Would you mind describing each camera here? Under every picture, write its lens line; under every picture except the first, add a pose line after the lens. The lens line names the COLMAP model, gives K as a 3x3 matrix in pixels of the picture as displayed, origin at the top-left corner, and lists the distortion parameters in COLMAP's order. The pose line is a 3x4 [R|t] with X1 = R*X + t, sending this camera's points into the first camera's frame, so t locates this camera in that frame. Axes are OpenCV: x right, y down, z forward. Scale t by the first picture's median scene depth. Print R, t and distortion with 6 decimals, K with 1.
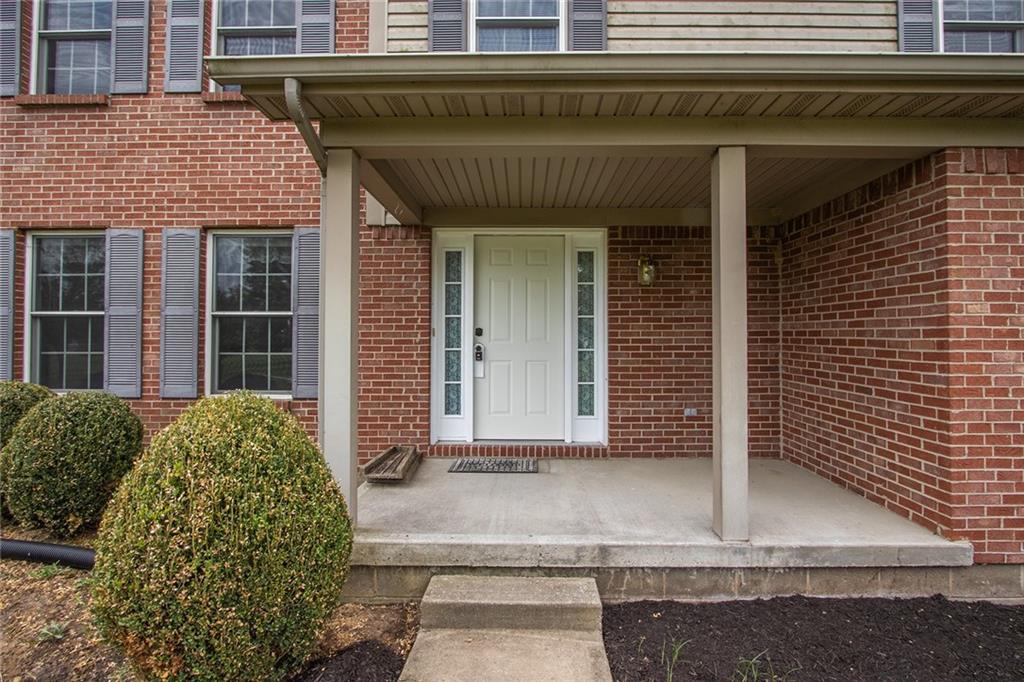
lens RADIAL K [[478.1, 0, 540.8], [0, 478.1, 332.9], [0, 0, 1]] dist [-0.023859, 0.004474]
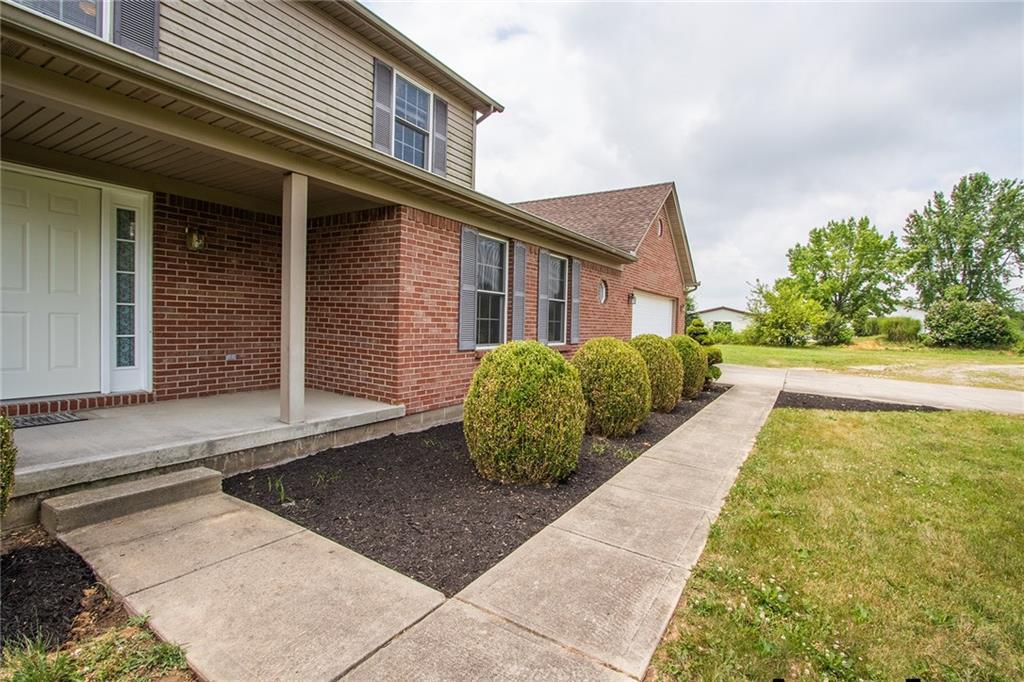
lens RADIAL K [[478.1, 0, 511.9], [0, 478.1, 337.6], [0, 0, 1]] dist [-0.023859, 0.004474]
pose [[0.531304, -0.013071, 0.847080, -0.476045], [-0.041221, 0.998298, 0.041259, 0.044624], [-0.846178, -0.056839, 0.529861, -0.384819]]
